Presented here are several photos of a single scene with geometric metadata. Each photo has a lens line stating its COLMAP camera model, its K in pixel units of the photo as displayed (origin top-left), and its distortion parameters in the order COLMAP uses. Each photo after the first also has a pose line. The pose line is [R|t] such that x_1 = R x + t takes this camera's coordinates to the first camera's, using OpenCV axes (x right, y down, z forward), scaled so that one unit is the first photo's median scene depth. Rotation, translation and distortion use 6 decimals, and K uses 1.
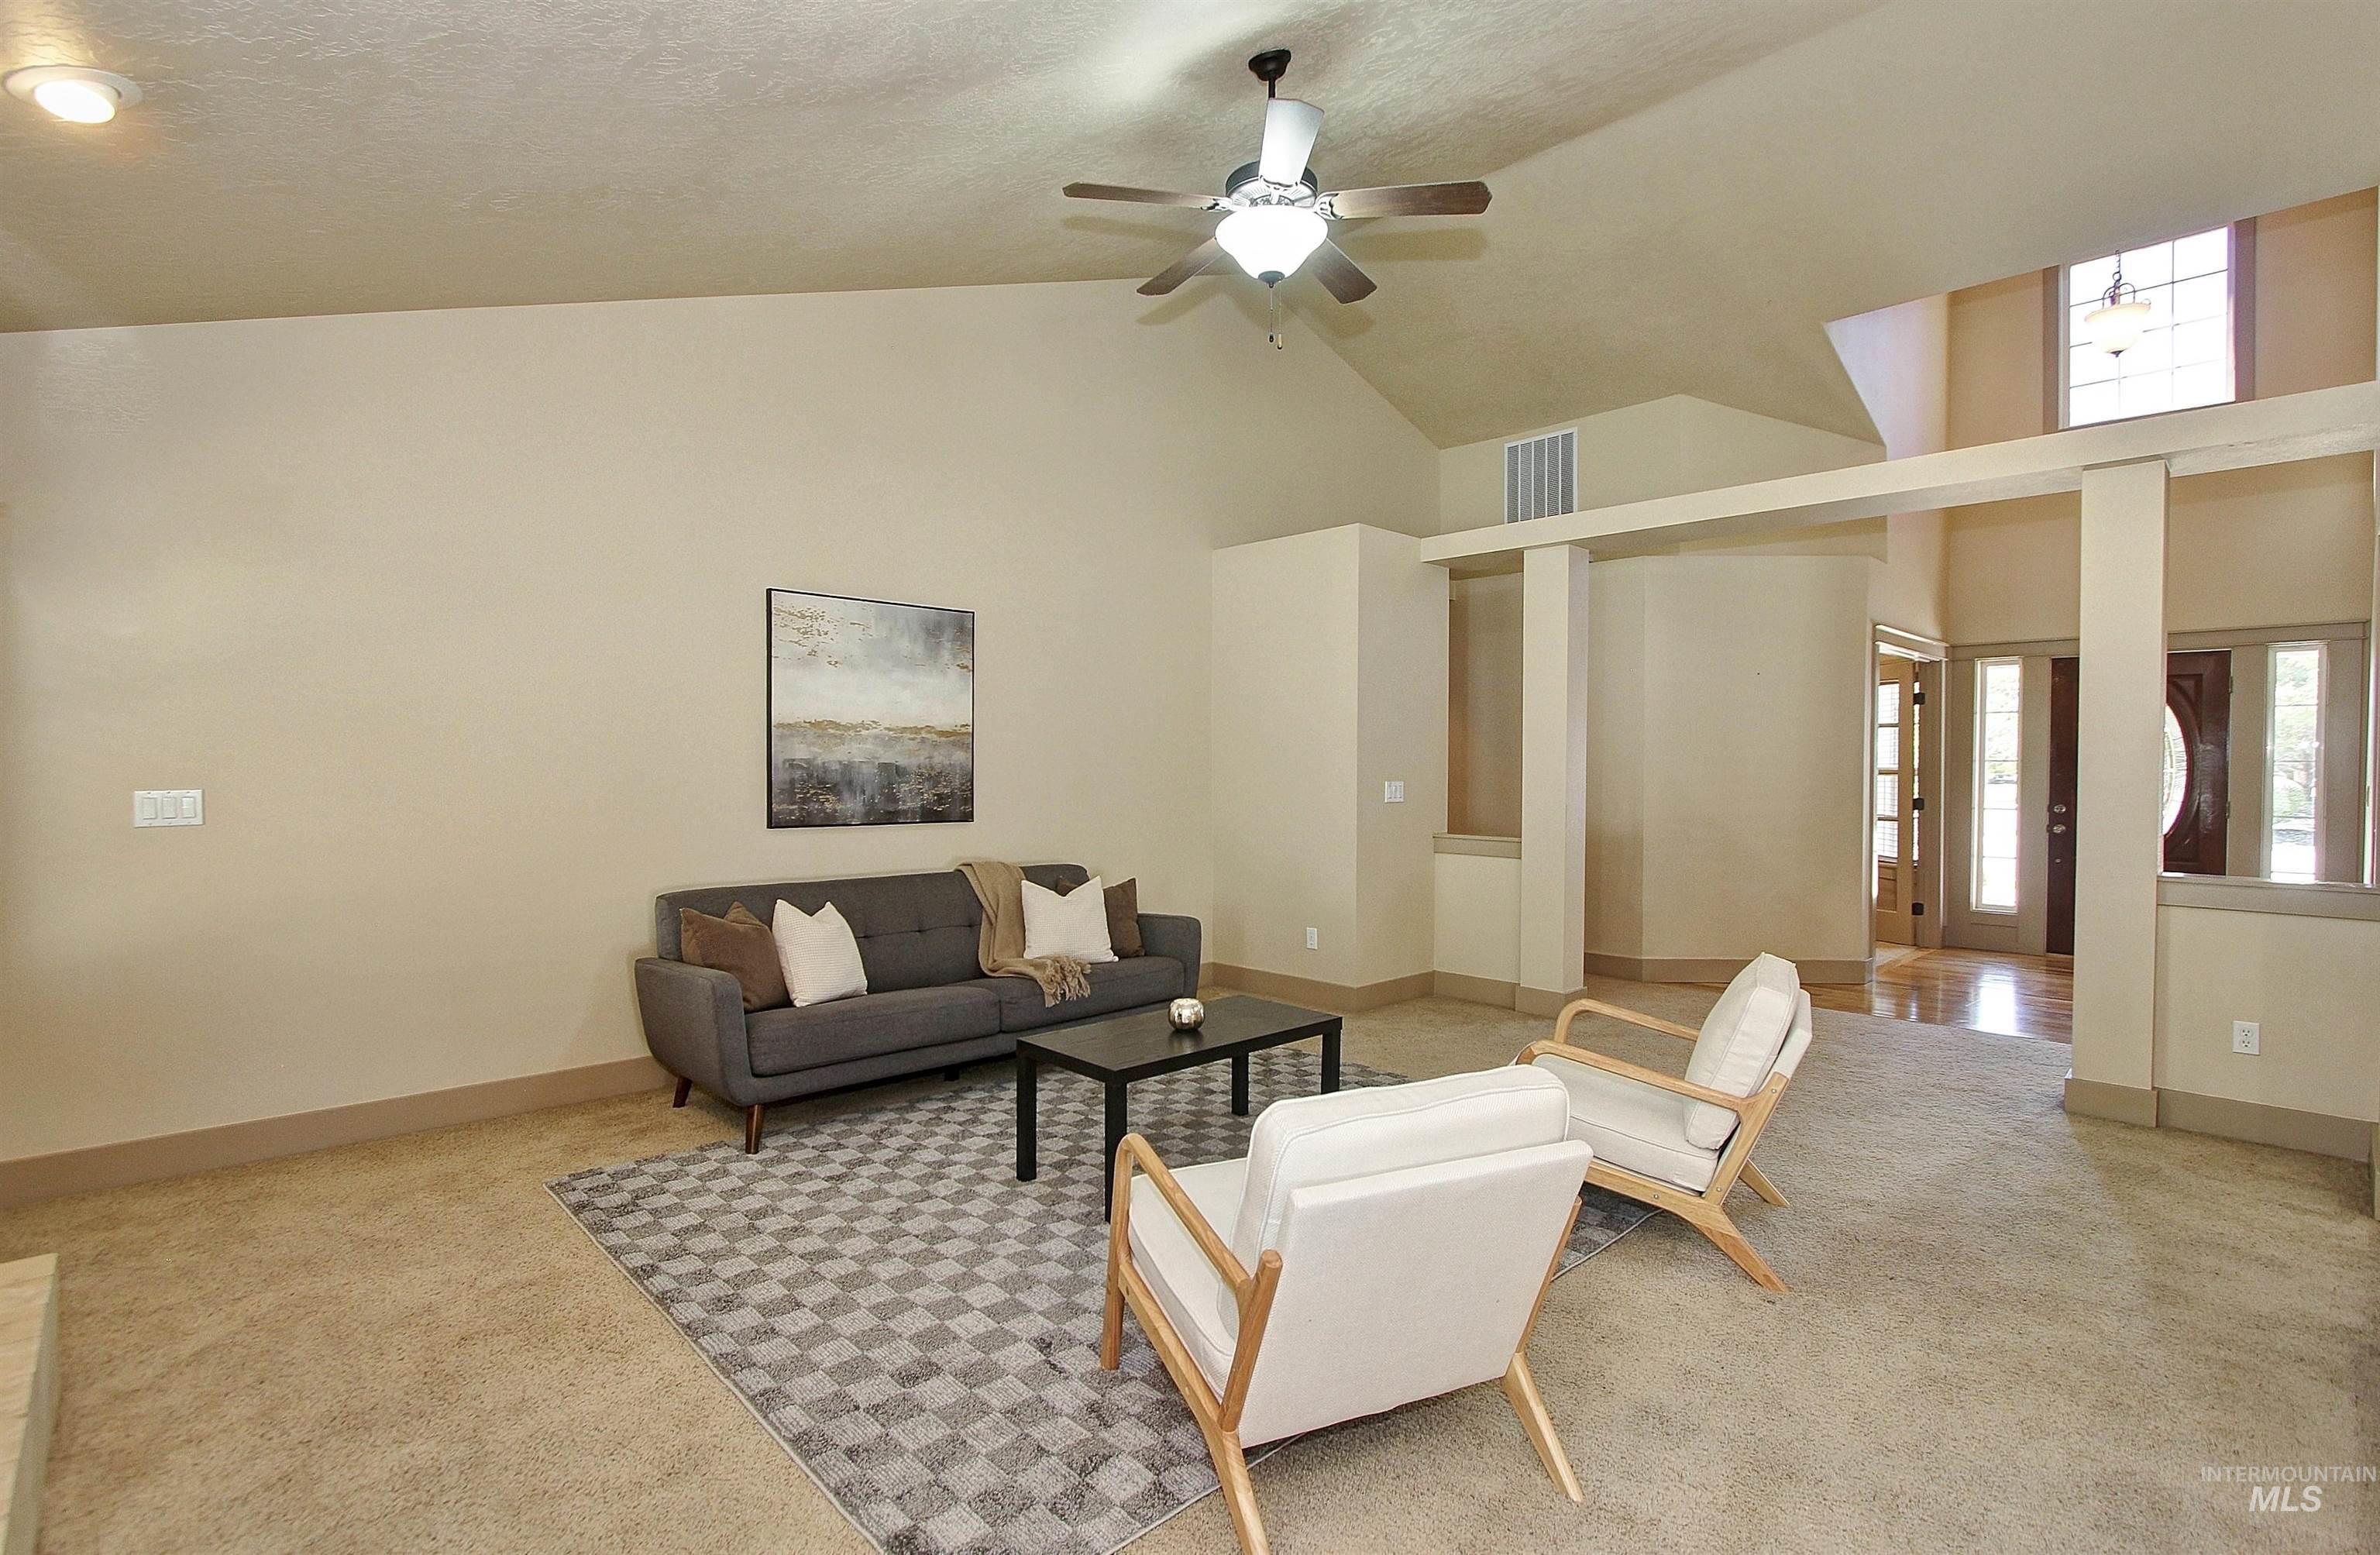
lens RADIAL K [[1110.5, 0, 1176.6], [0, 1110.5, 786.3], [0, 0, 1]] dist [-0.012745, 0.000694]
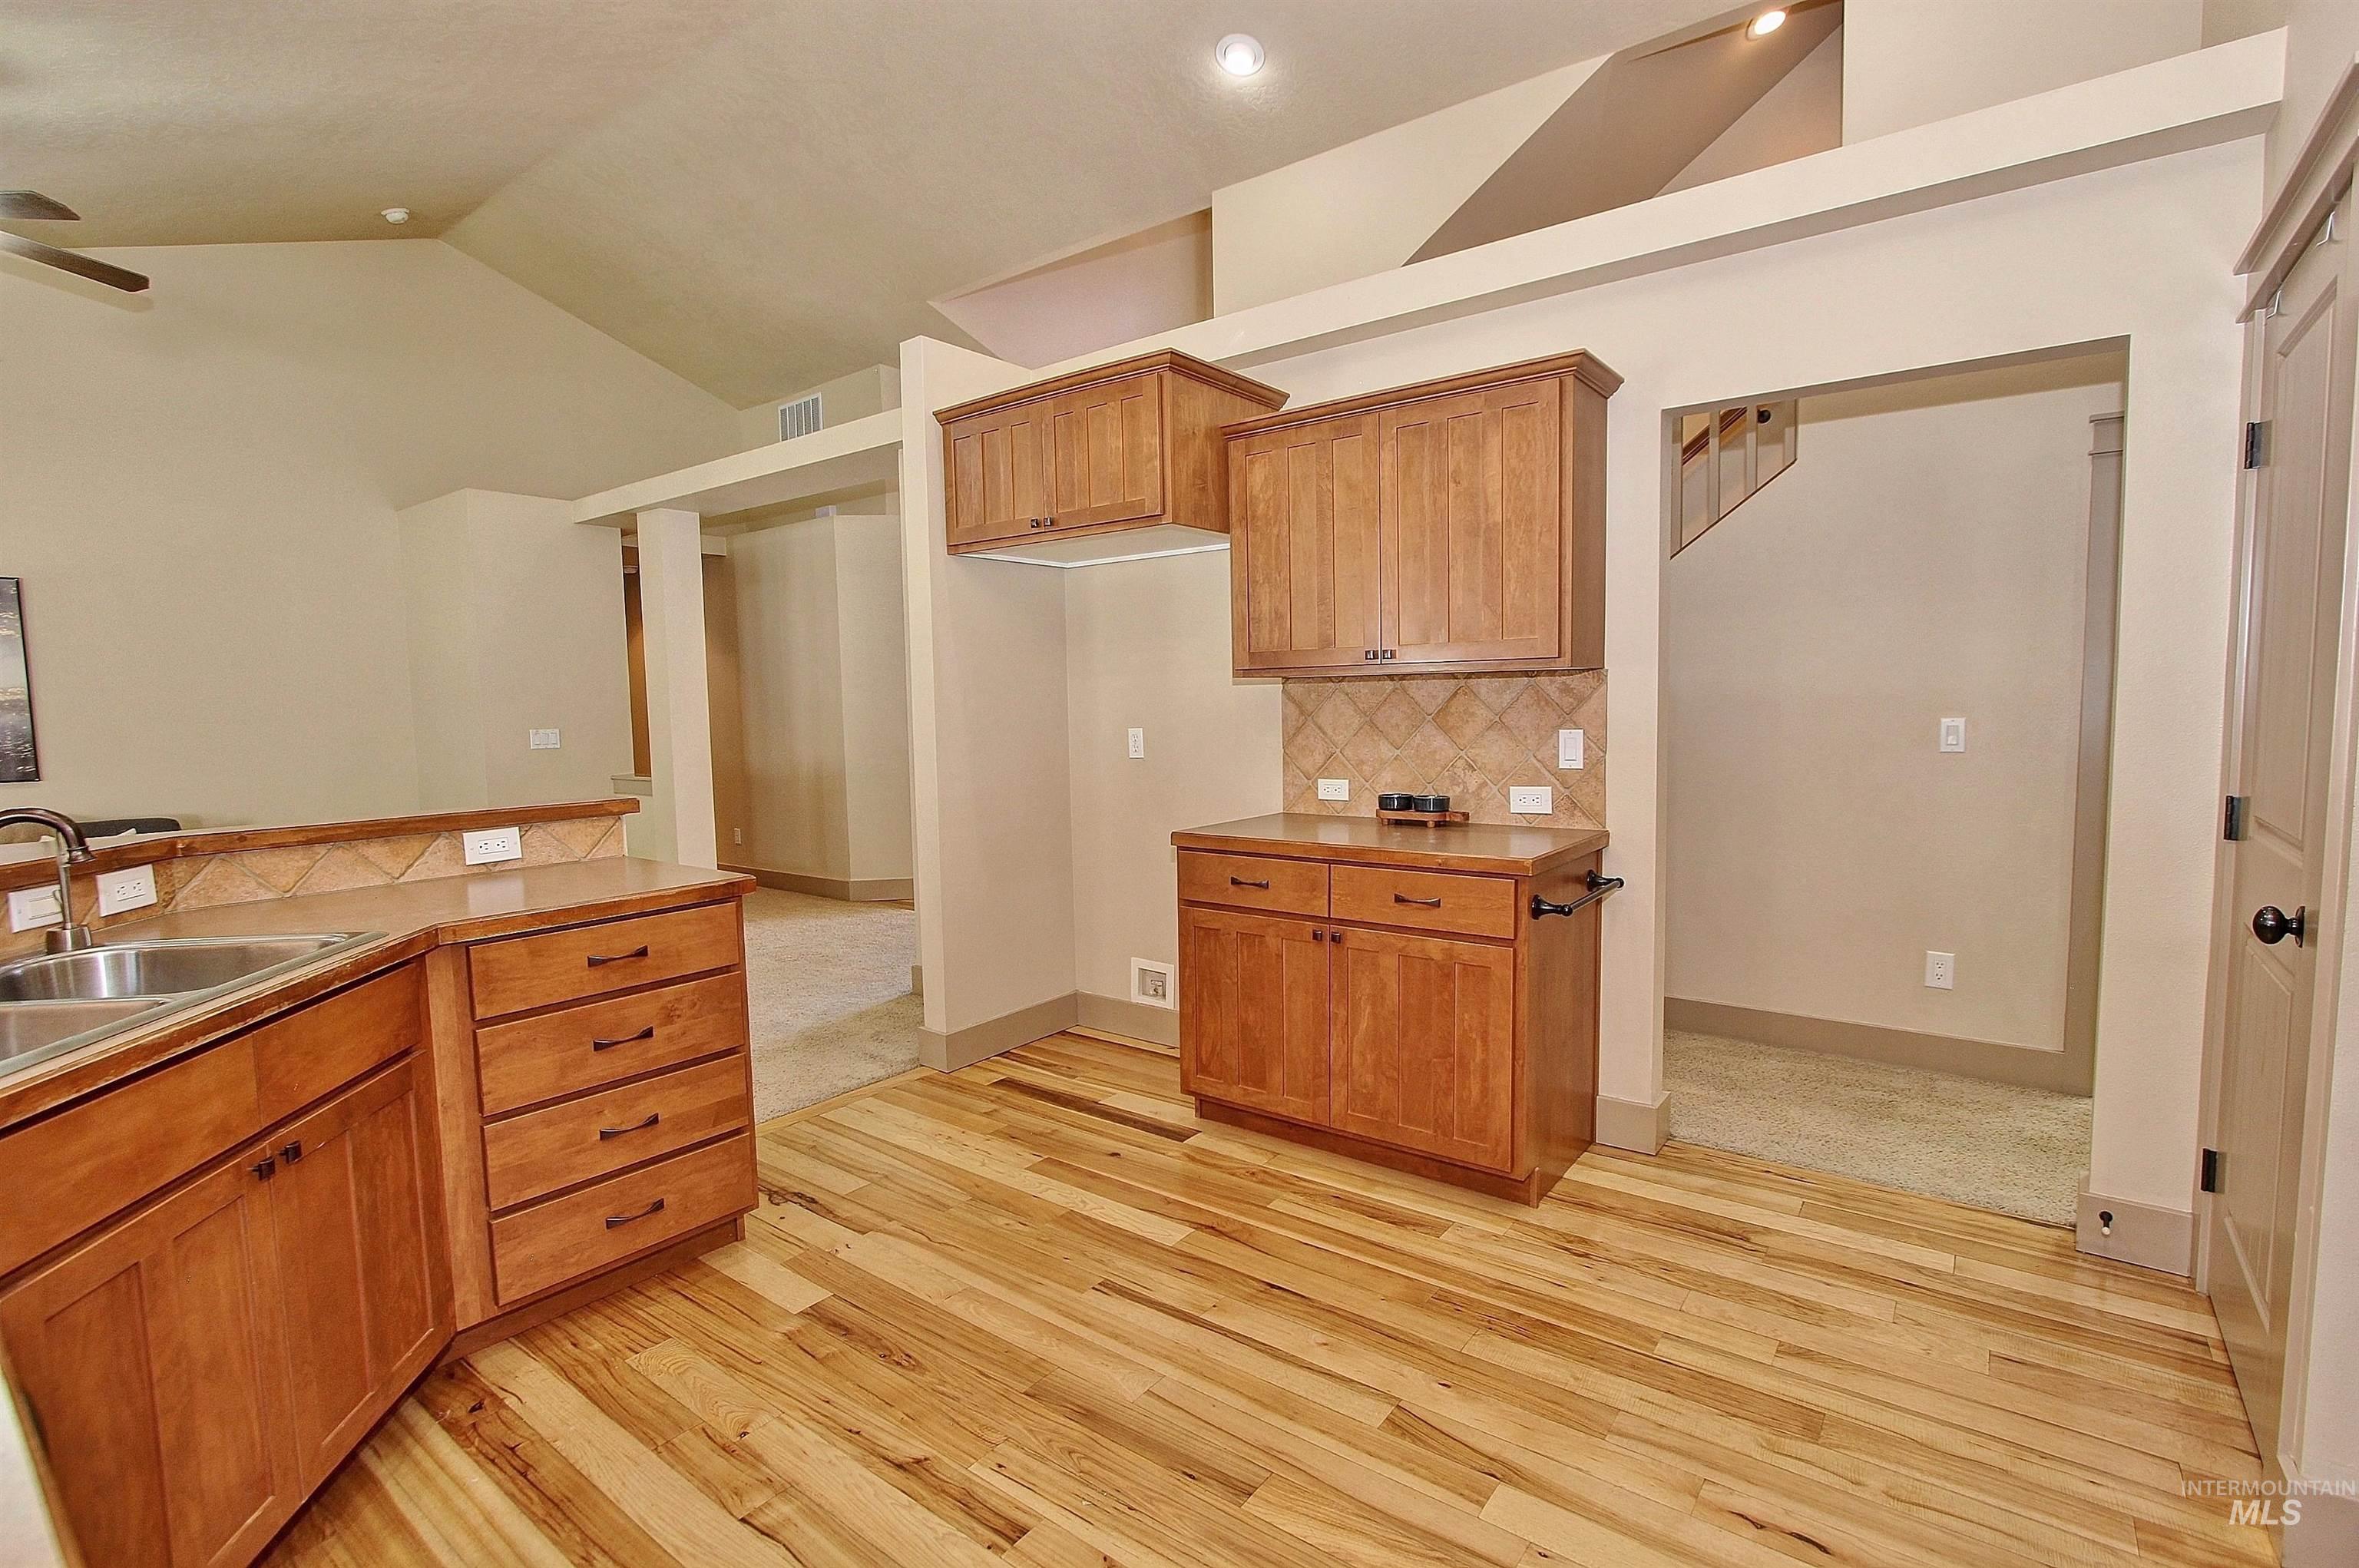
lens RADIAL K [[1090.0, 0, 1159.1], [0, 1090.0, 793.8], [0, 0, 1]] dist [-0.016589, 0.002427]
pose [[0.987829, -0.036976, 0.151087, 1.053041], [0.027712, 0.997631, 0.062969, 0.014099], [-0.153057, -0.058015, 0.986513, -0.228350]]
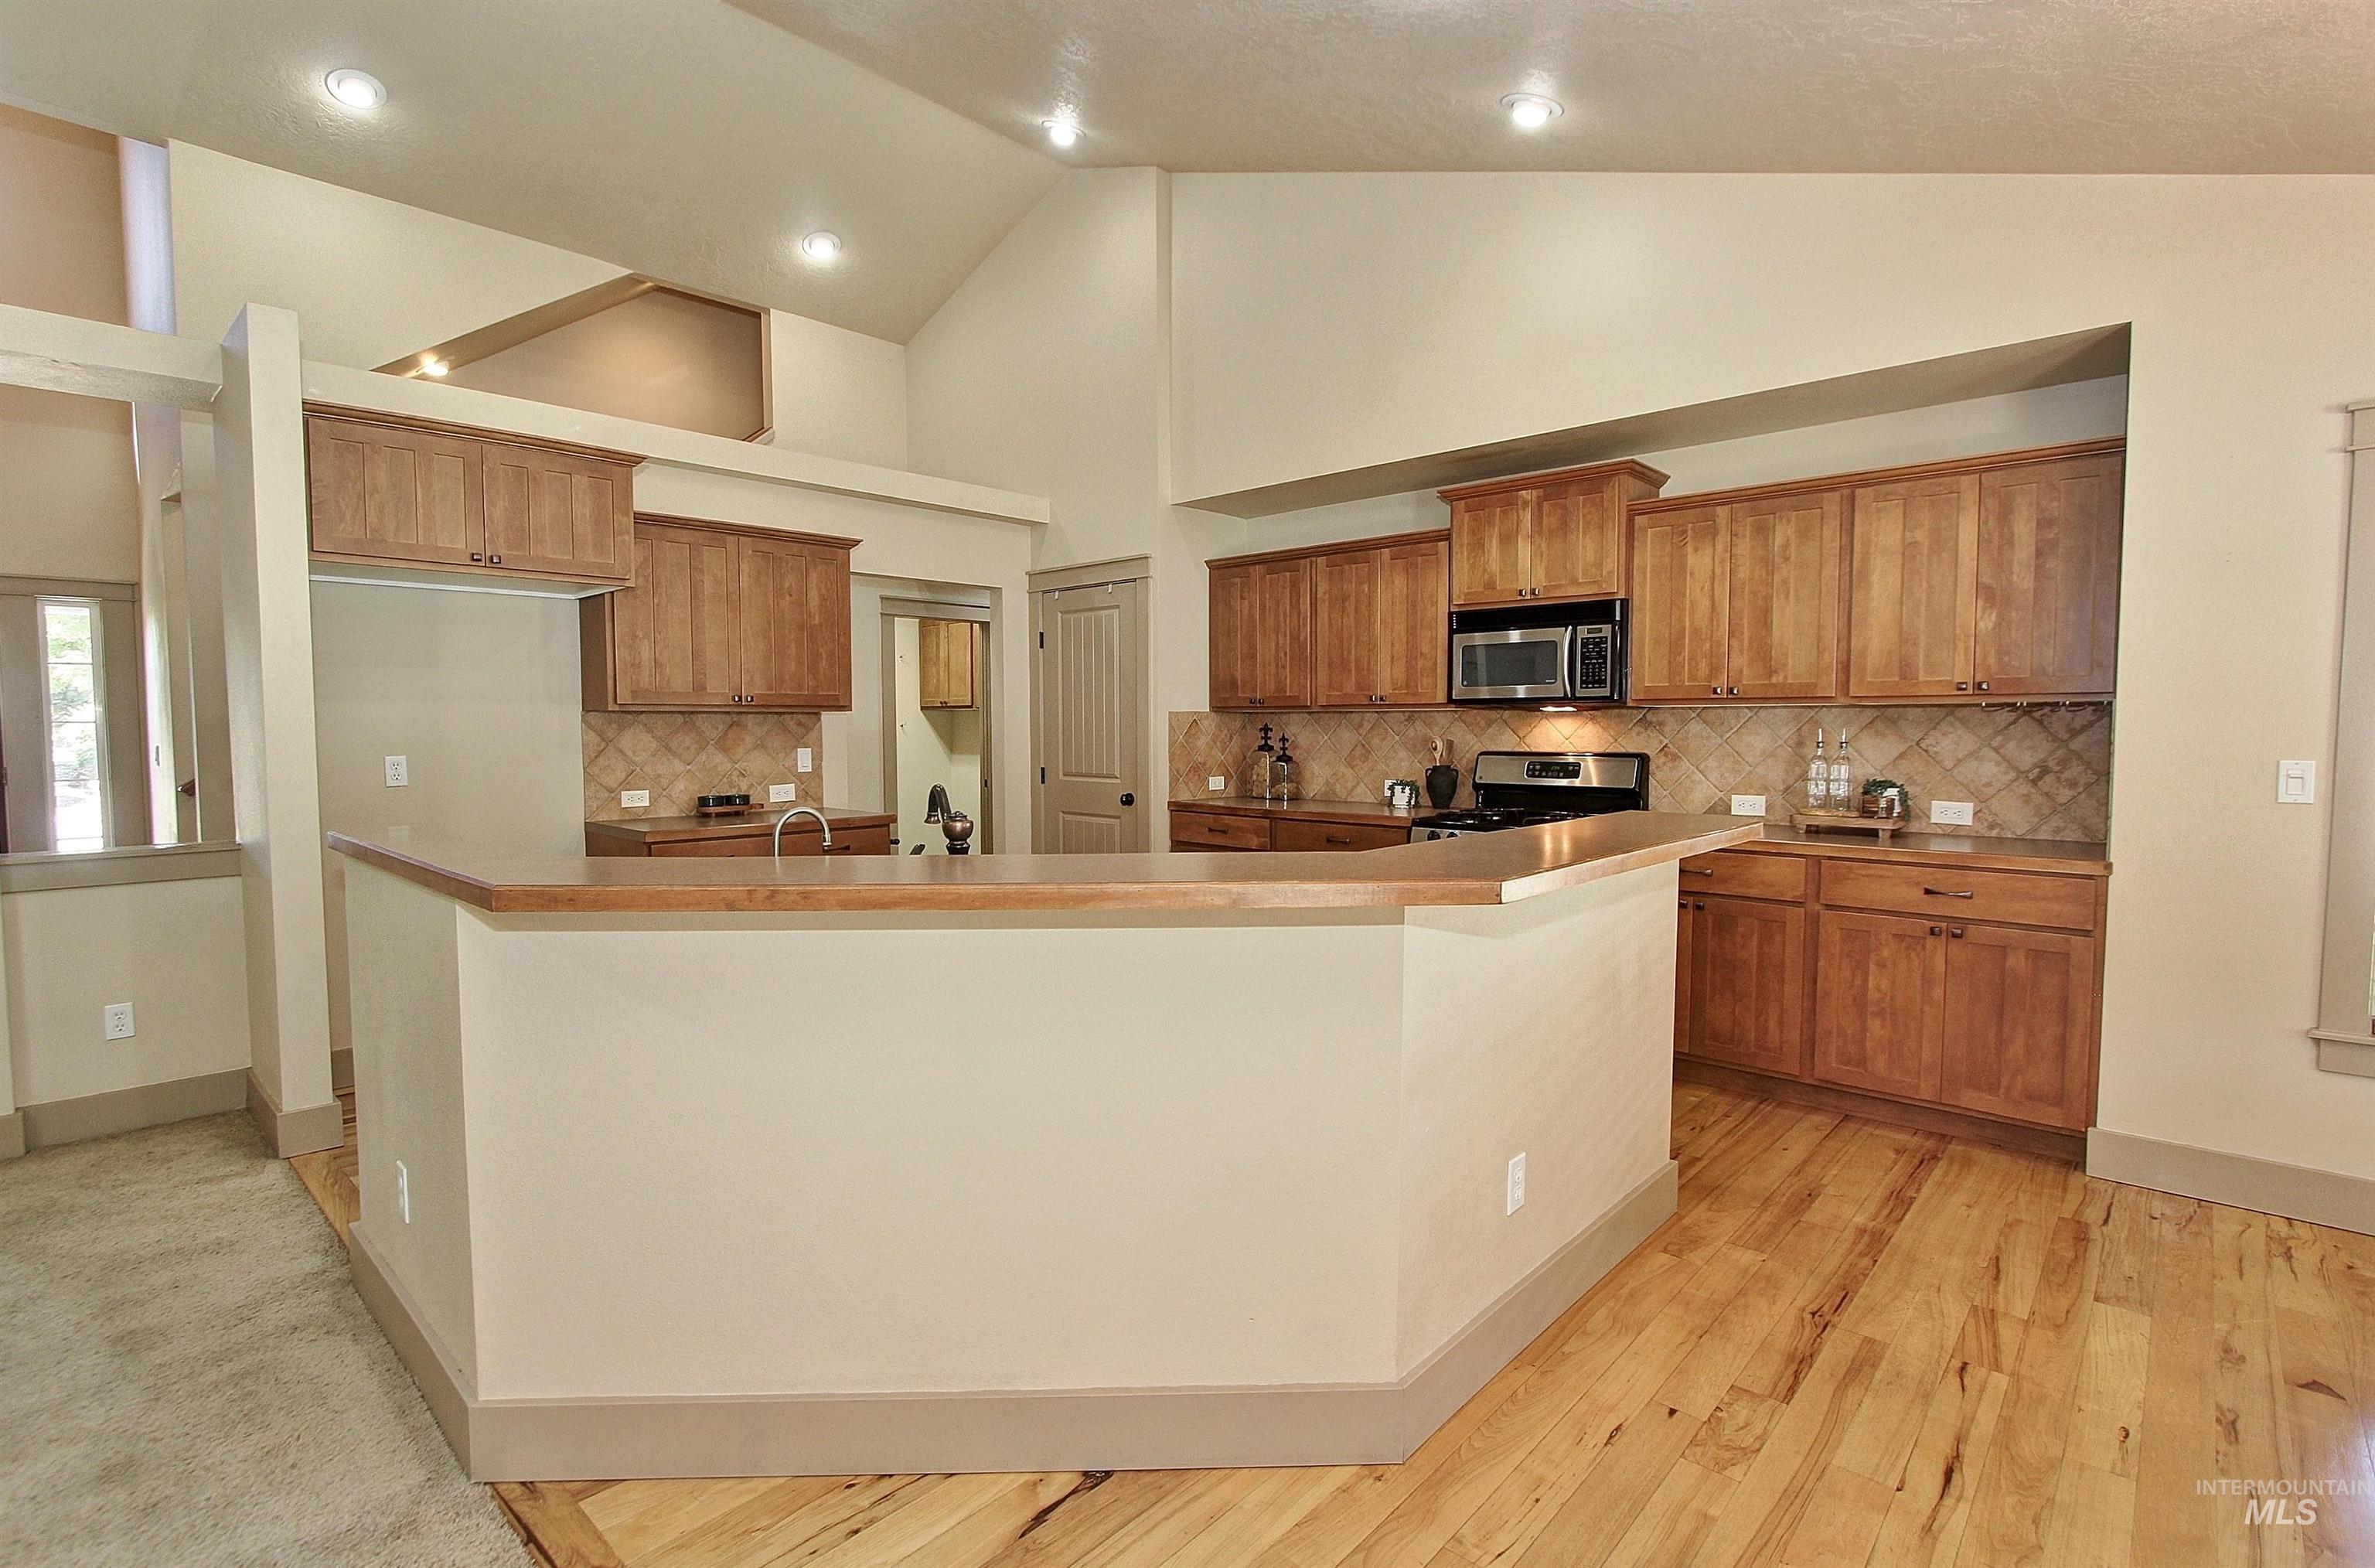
lens RADIAL K [[1097.5, 0, 1190.3], [0, 1097.5, 781.6], [0, 0, 1]] dist [-0.016589, 0.002427]
pose [[-0.065080, -0.057704, 0.996210, 0.023713], [0.027086, 0.997857, 0.059569, -0.001885], [-0.997512, 0.030860, -0.063378, 0.166657]]
